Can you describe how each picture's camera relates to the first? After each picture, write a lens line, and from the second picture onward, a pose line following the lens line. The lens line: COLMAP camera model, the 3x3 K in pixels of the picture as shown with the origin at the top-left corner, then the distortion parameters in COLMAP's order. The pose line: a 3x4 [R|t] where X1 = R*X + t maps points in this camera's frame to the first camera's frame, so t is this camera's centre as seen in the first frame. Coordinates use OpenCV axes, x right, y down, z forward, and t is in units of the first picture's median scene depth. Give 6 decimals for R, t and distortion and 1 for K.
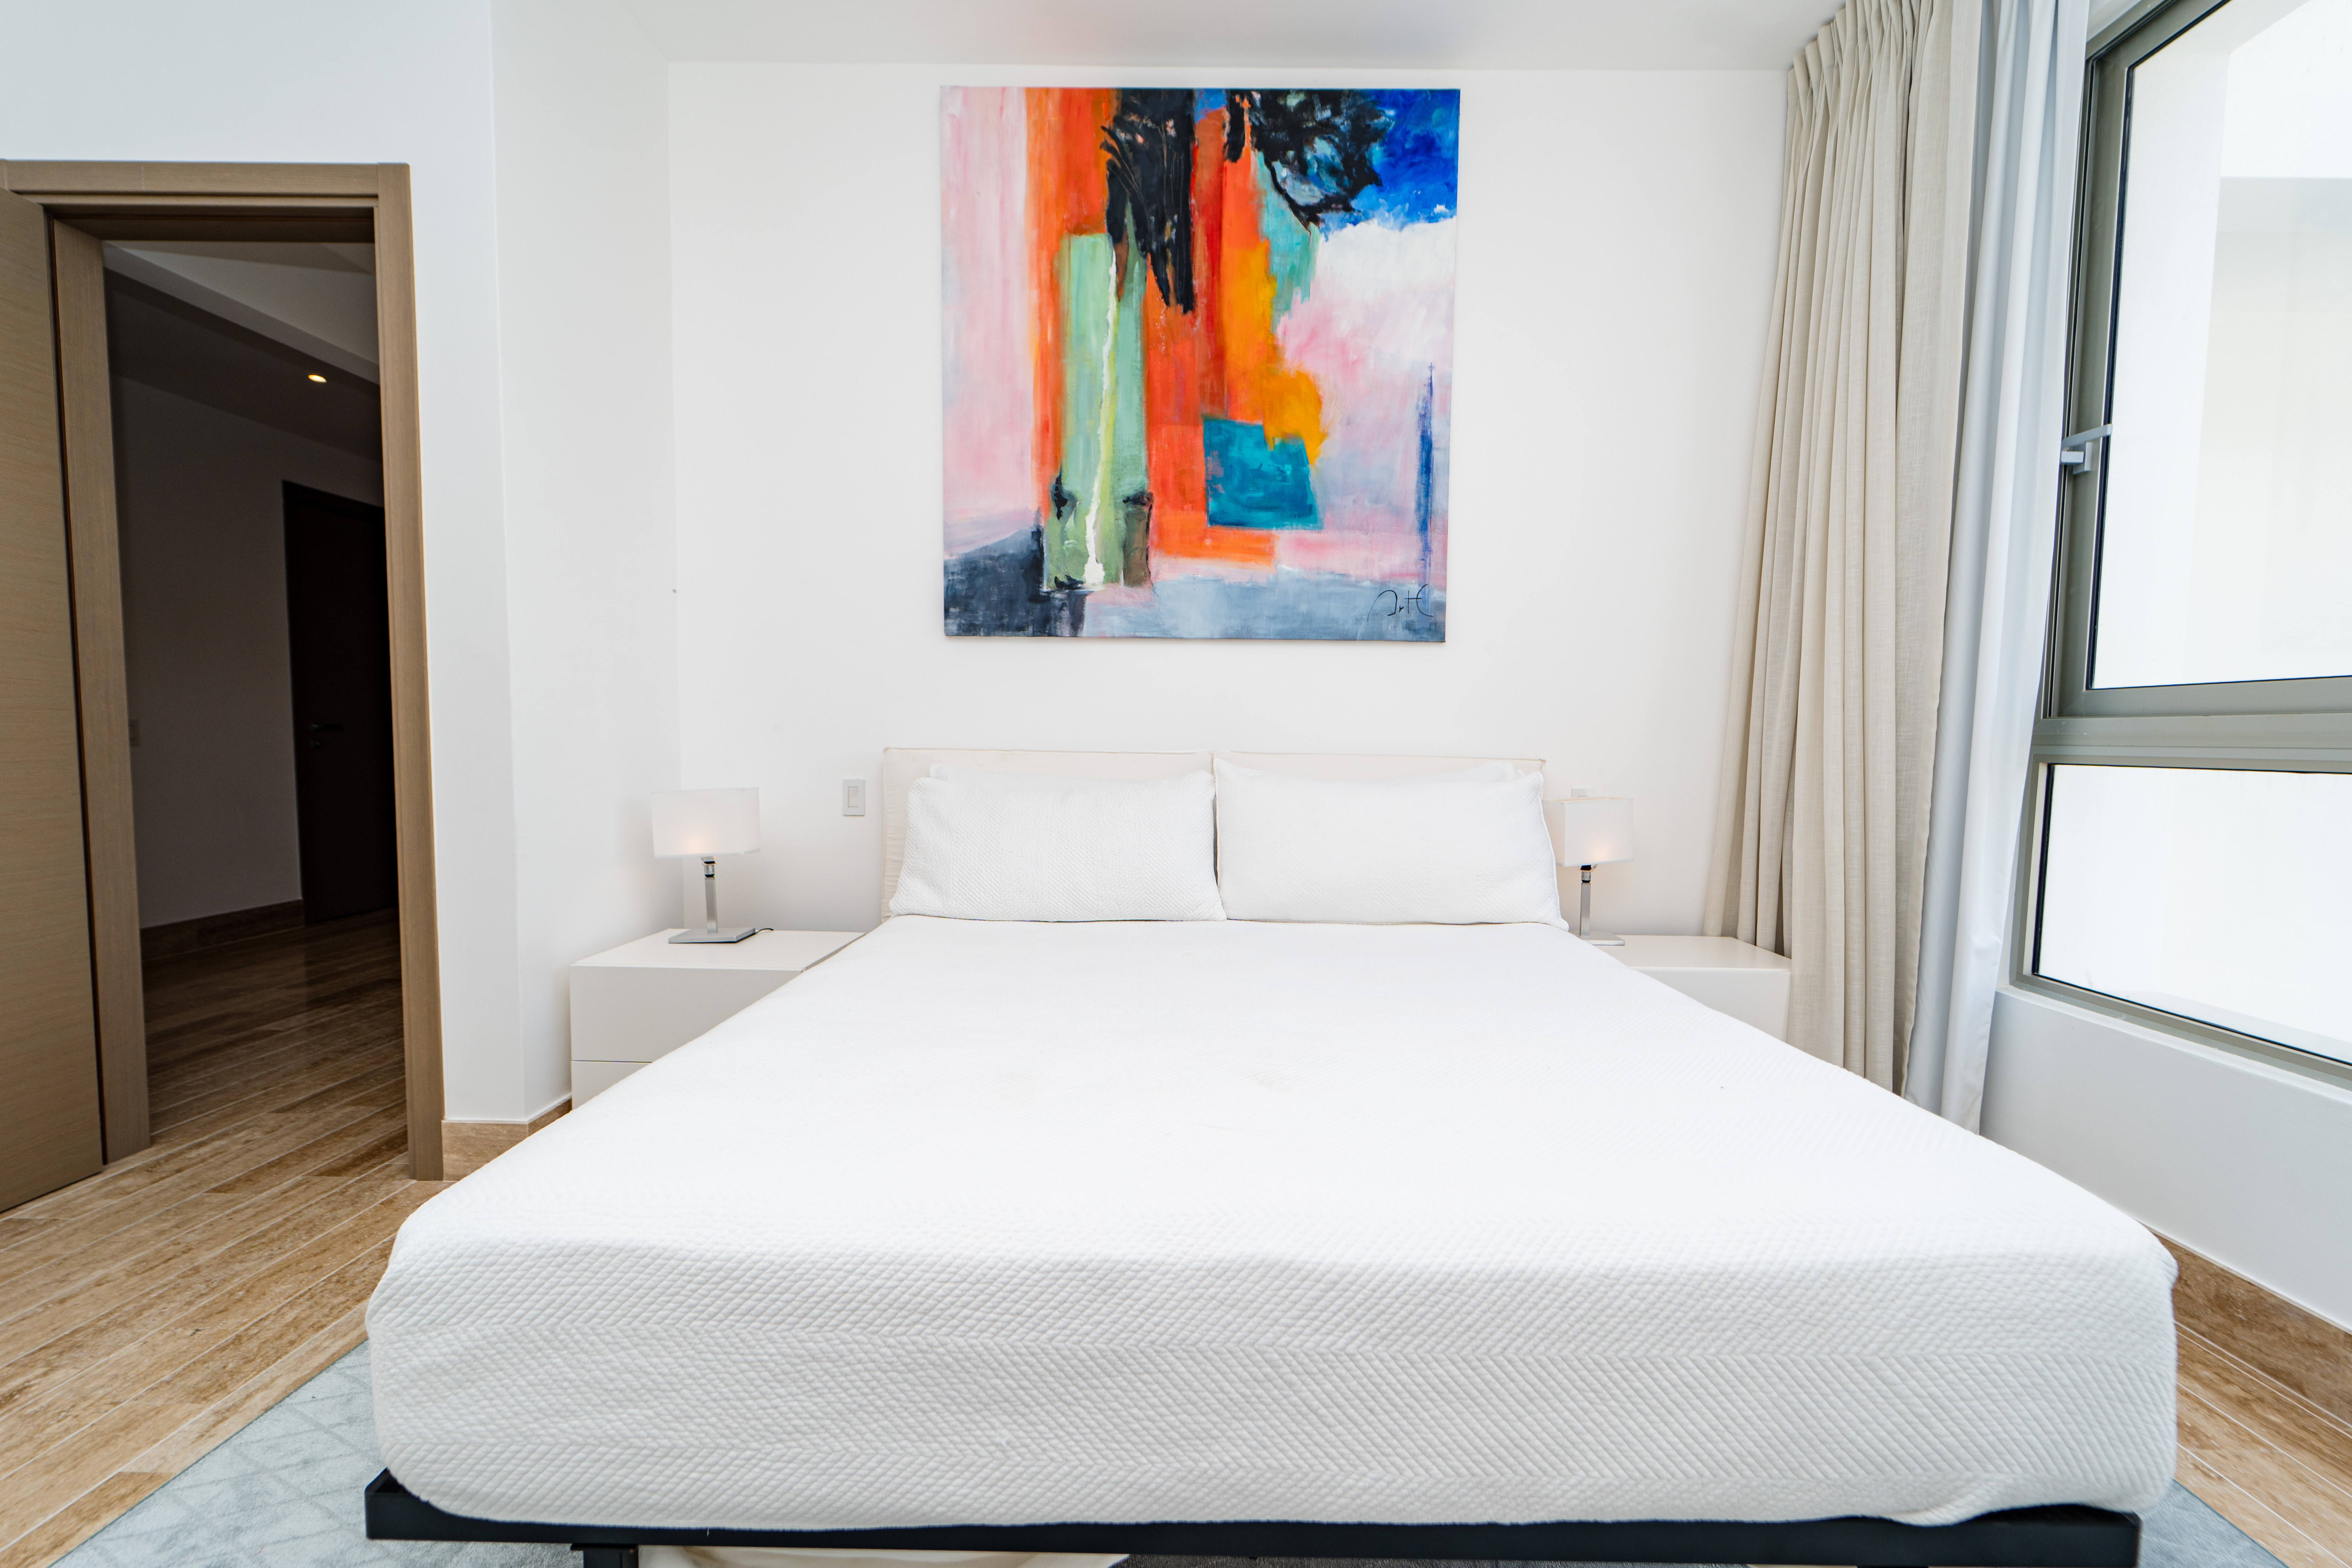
lens RADIAL K [[977.8, 0, 993.8], [0, 977.8, 799.3], [0, 0, 1]] dist [0.005428, -0.002570]
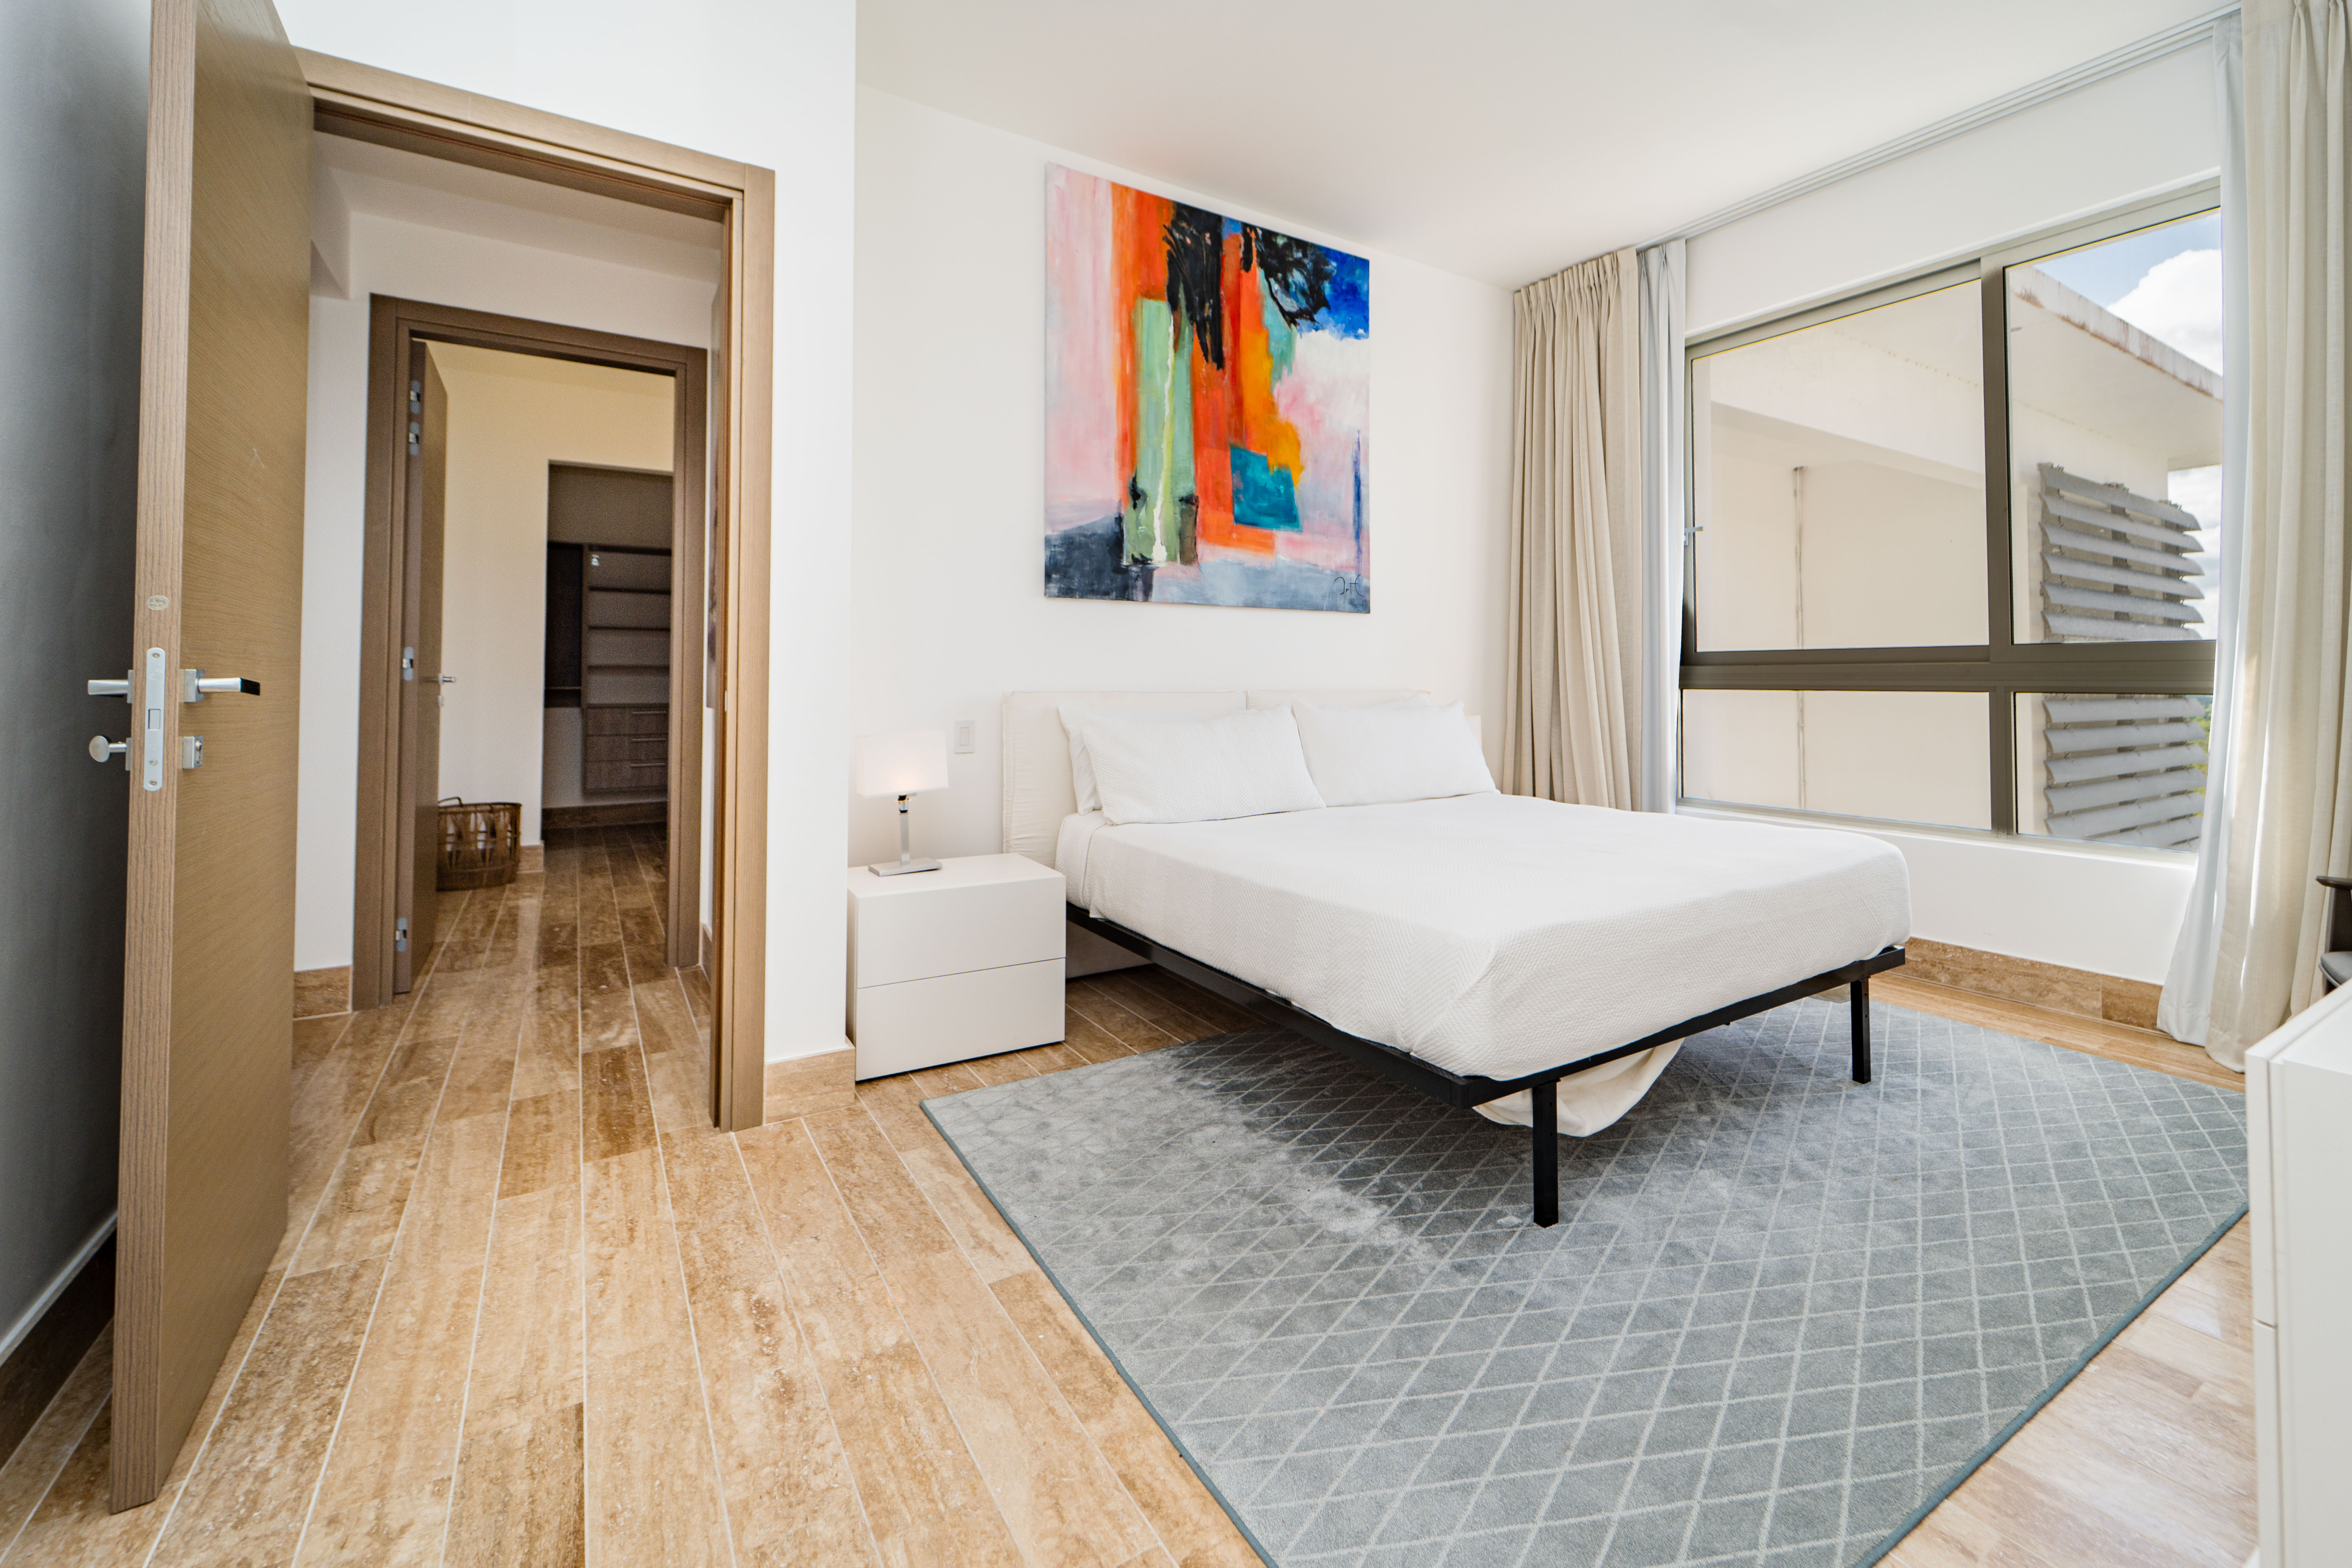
lens RADIAL K [[977.8, 0, 1189.9], [0, 977.8, 660.5], [0, 0, 1]] dist [0.005428, -0.002570]
pose [[0.846127, -0.000355, 0.532982, -0.563788], [0.042664, 0.996836, -0.067066, -0.002283], [-0.531271, 0.079485, 0.843465, -0.097890]]
